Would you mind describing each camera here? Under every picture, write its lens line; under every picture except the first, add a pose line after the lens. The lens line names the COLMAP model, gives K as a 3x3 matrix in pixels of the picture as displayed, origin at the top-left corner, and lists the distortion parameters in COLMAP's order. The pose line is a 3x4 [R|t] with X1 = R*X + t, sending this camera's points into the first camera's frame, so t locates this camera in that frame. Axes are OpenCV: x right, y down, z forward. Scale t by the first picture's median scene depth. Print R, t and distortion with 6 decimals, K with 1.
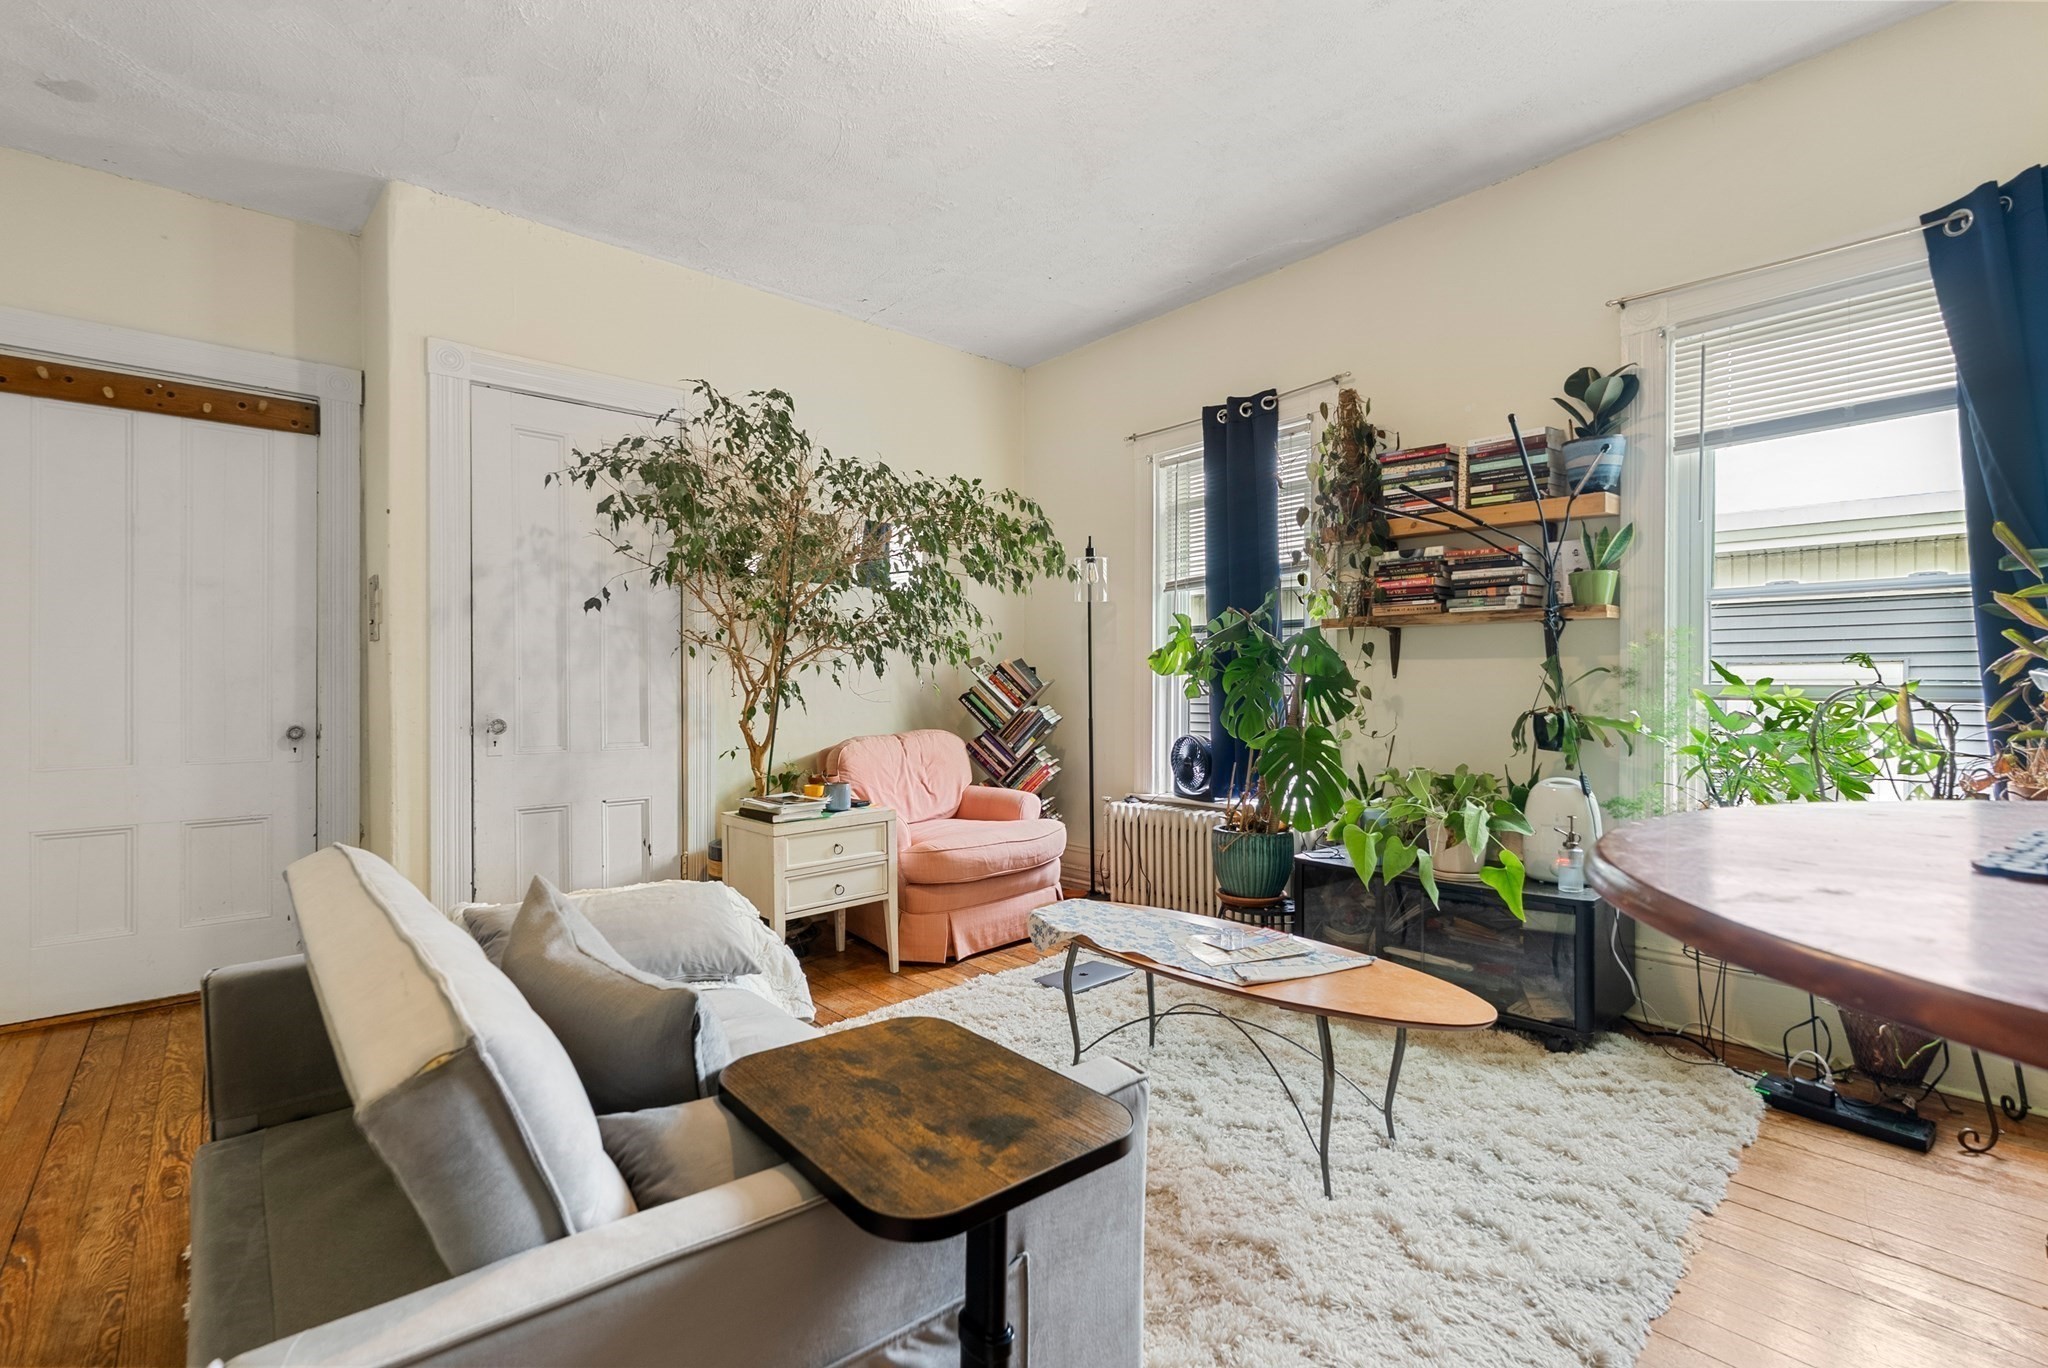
lens RADIAL K [[922.5, 0, 1007.2], [0, 922.5, 682.1], [0, 0, 1]] dist [-0.002386, 0.001089]
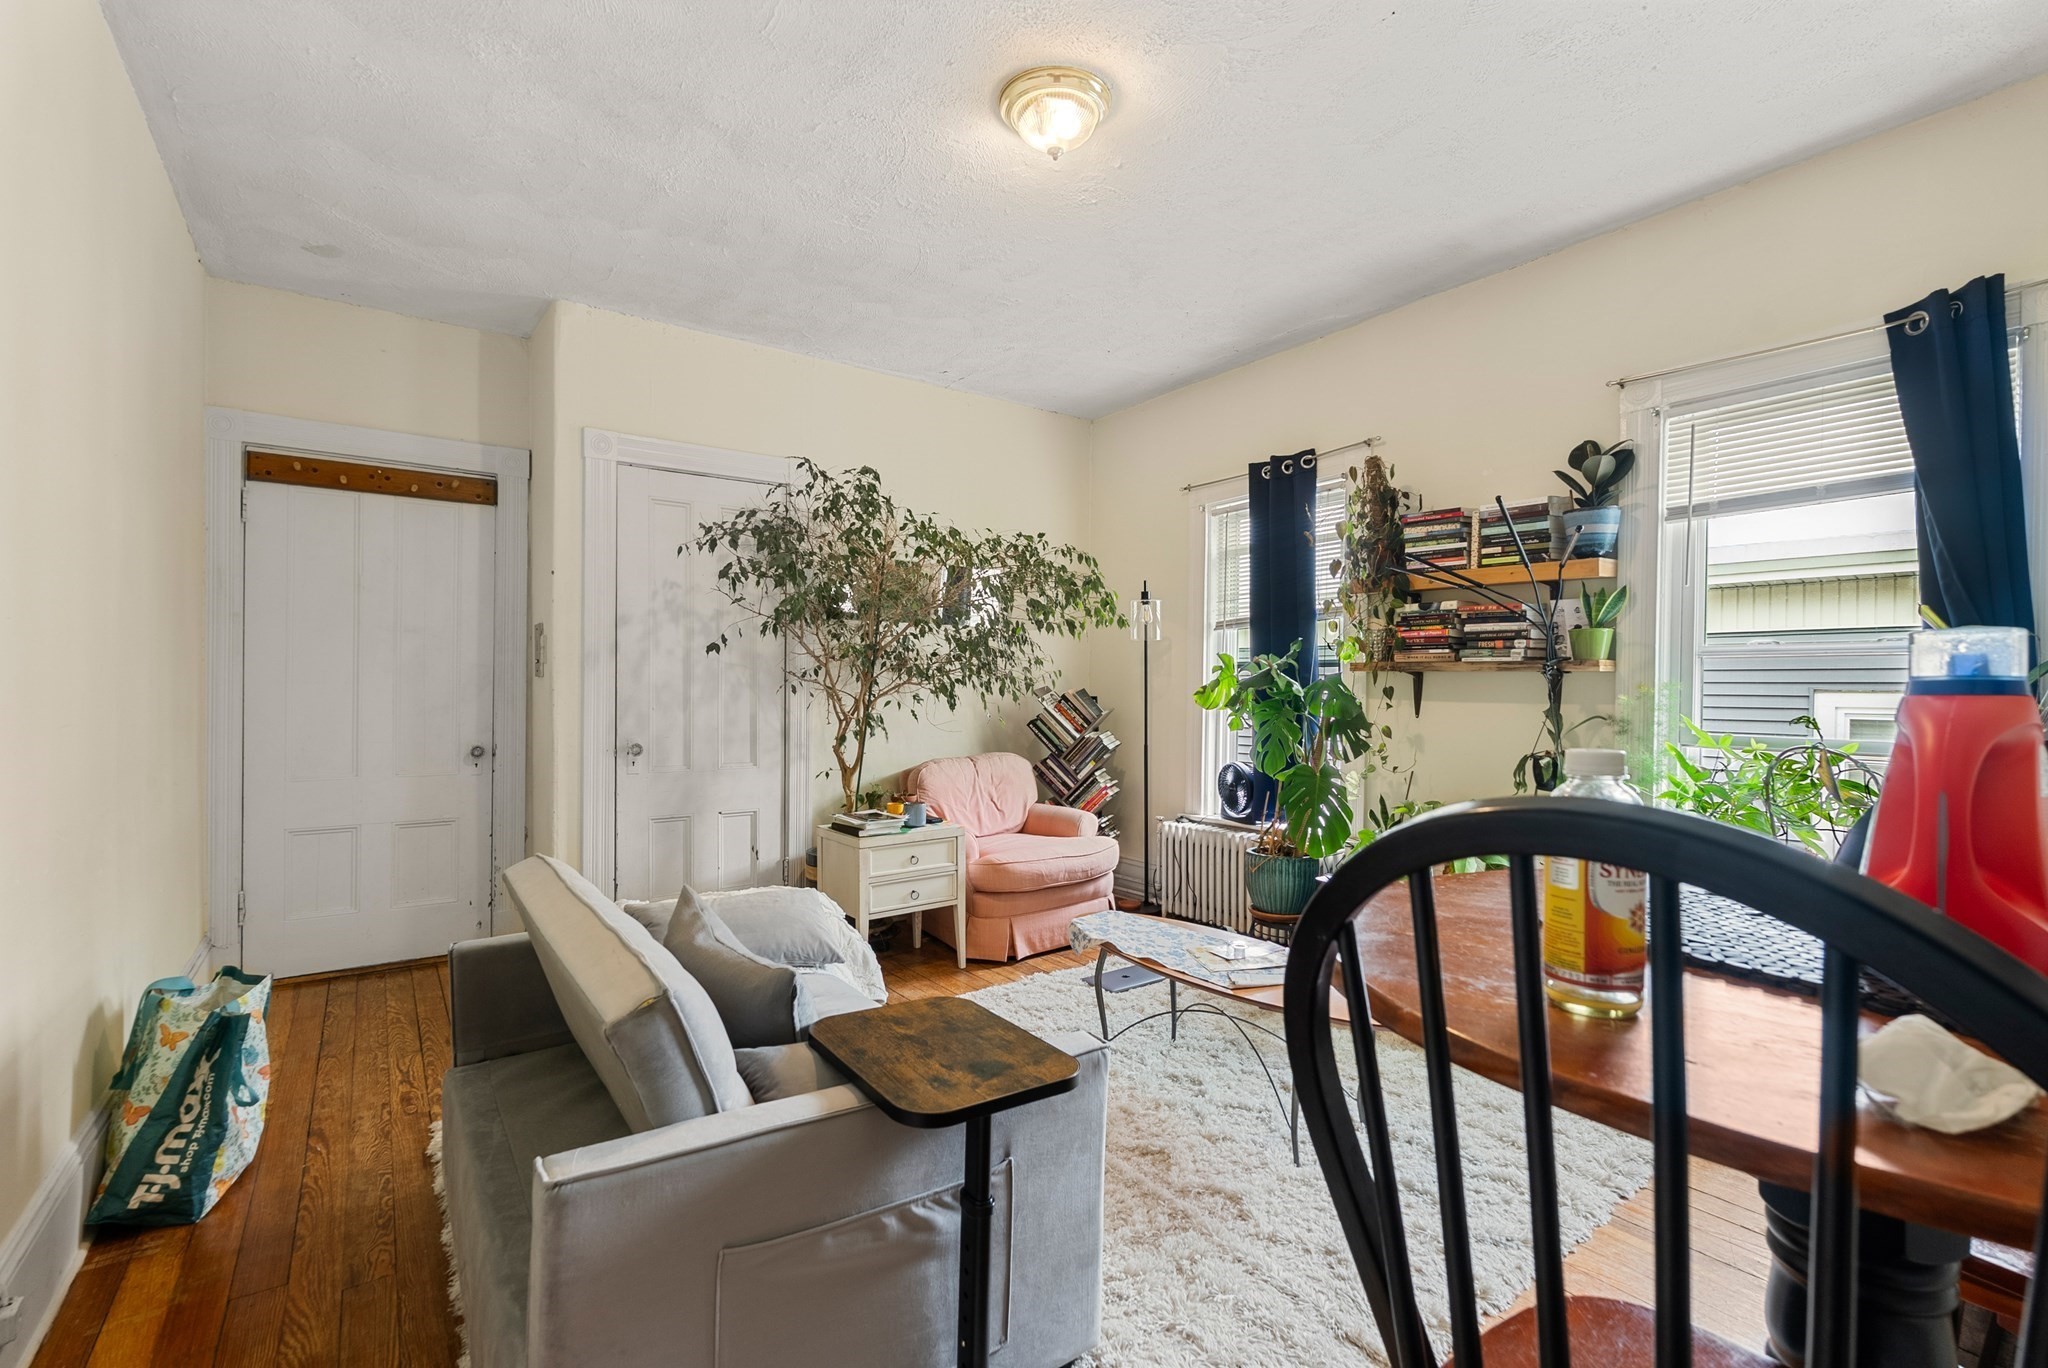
lens RADIAL K [[922.5, 0, 1007.2], [0, 922.5, 682.1], [0, 0, 1]] dist [-0.002386, 0.001089]
pose [[0.994793, 0.009071, -0.101507, 0.052467], [-0.009237, 0.999957, -0.001163, -0.045609], [0.101493, 0.002095, 0.994834, -0.154998]]
